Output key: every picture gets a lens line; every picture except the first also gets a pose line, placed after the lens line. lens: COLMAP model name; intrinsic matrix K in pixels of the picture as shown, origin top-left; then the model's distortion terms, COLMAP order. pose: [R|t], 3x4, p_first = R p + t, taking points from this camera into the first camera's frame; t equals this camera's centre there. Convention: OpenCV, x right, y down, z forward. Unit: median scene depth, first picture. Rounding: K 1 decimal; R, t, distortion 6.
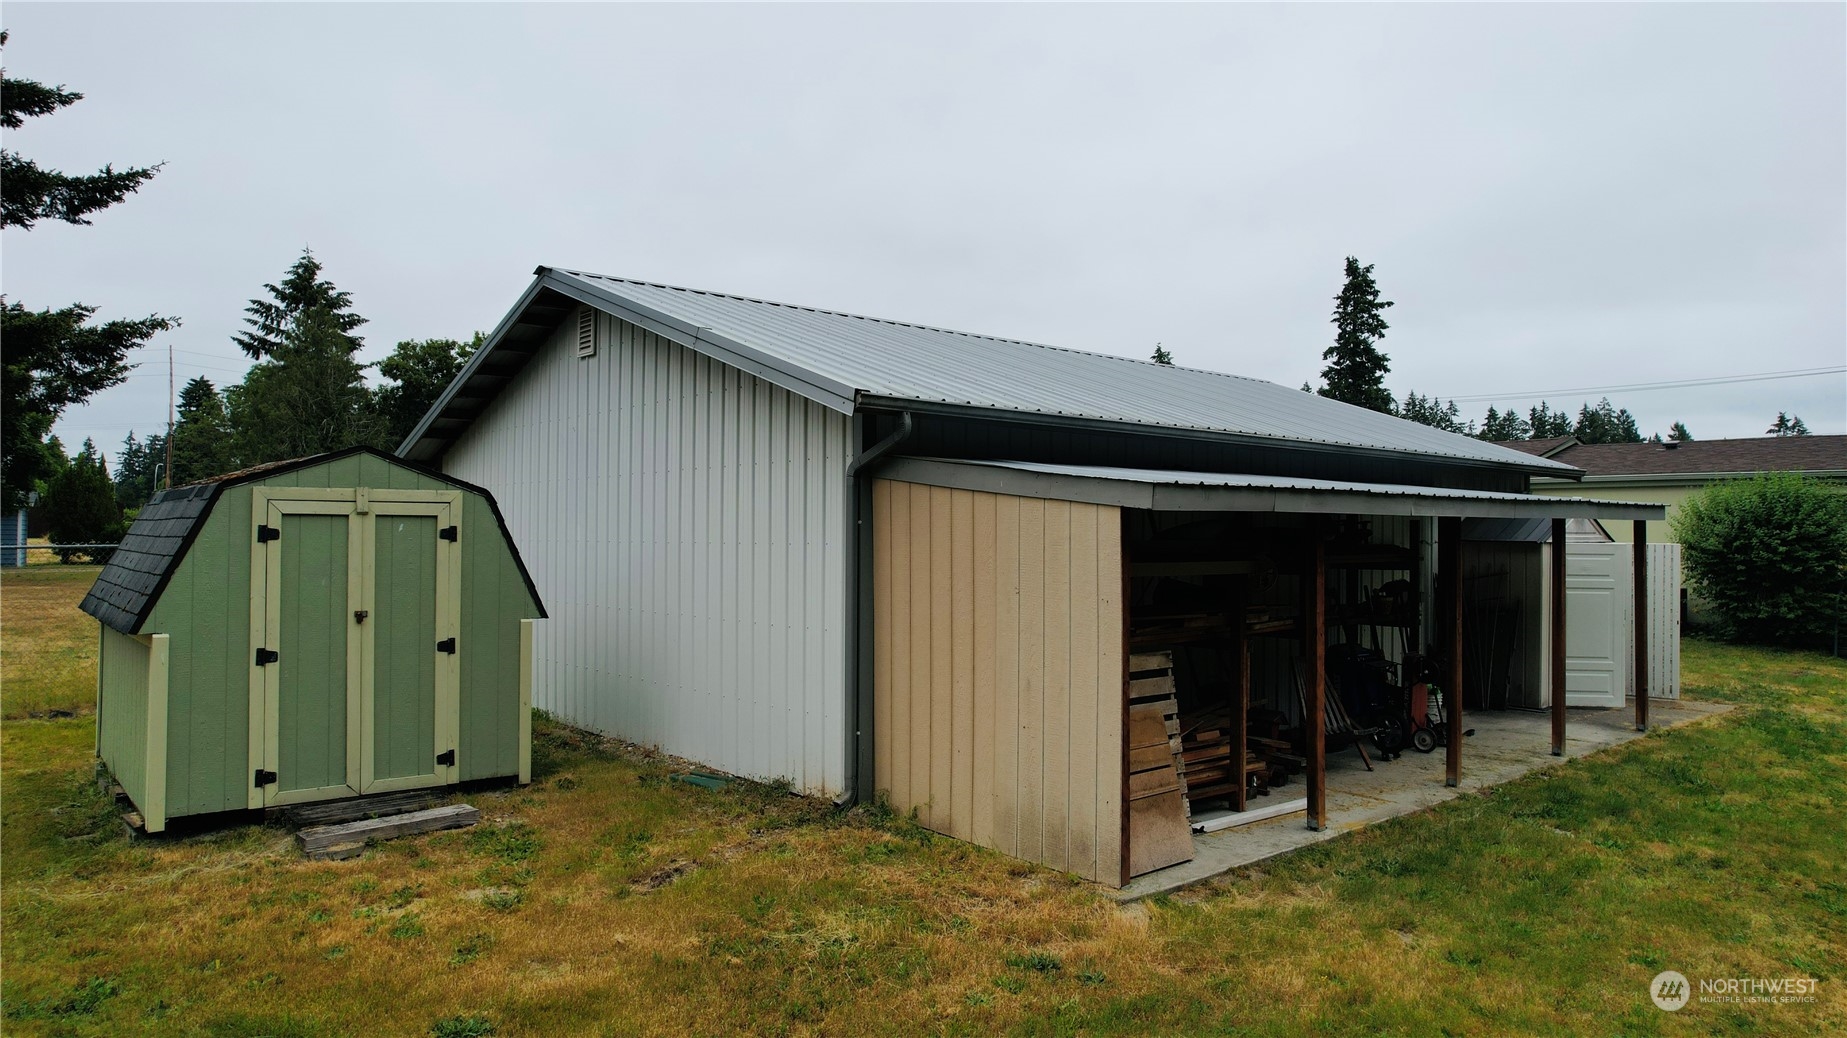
lens RADIAL K [[1177.5, 0, 923.5], [0, 1177.5, 519.0], [0, 0, 1]] dist [-0.087680, 0.078380]
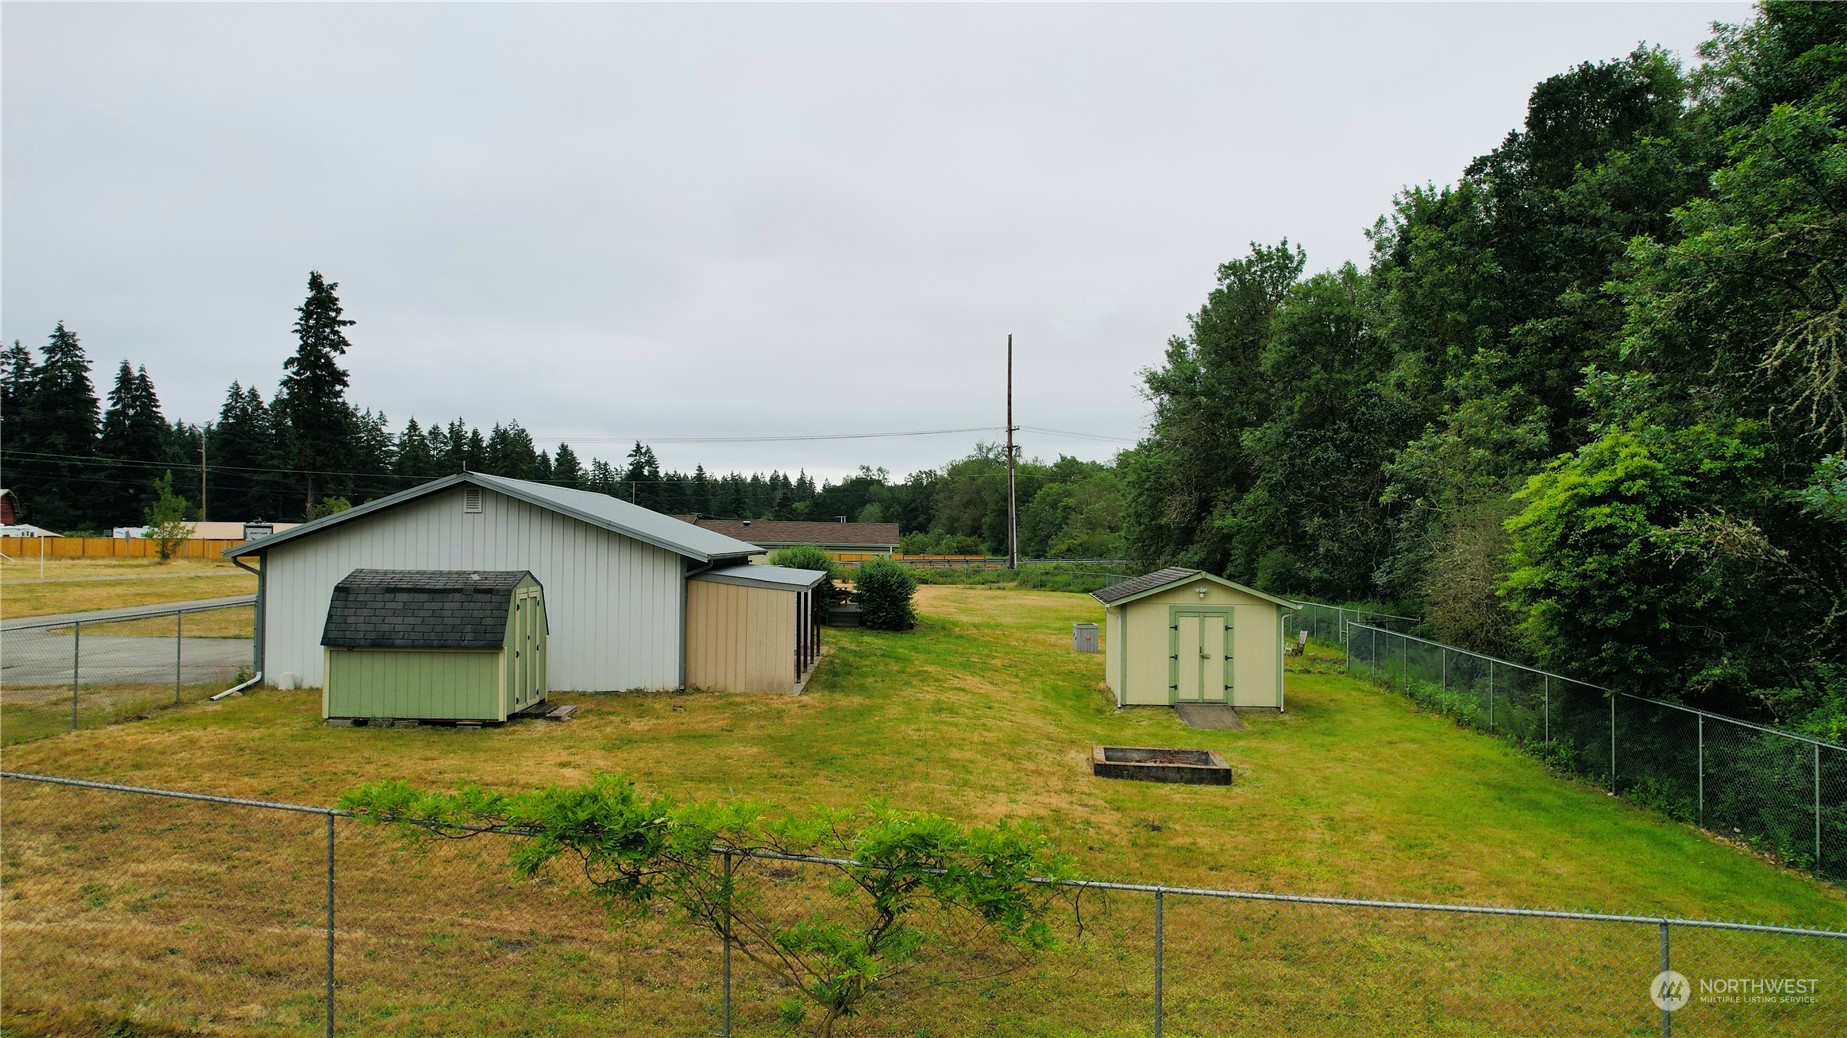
lens RADIAL K [[1177.5, 0, 923.5], [0, 1177.5, 519.0], [0, 0, 1]] dist [-0.087680, 0.078380]
pose [[0.623841, 0.015437, 0.781399, -0.090747], [-0.015774, 0.999850, -0.007159, -0.008011], [-0.781392, -0.007859, 0.623991, -0.060034]]
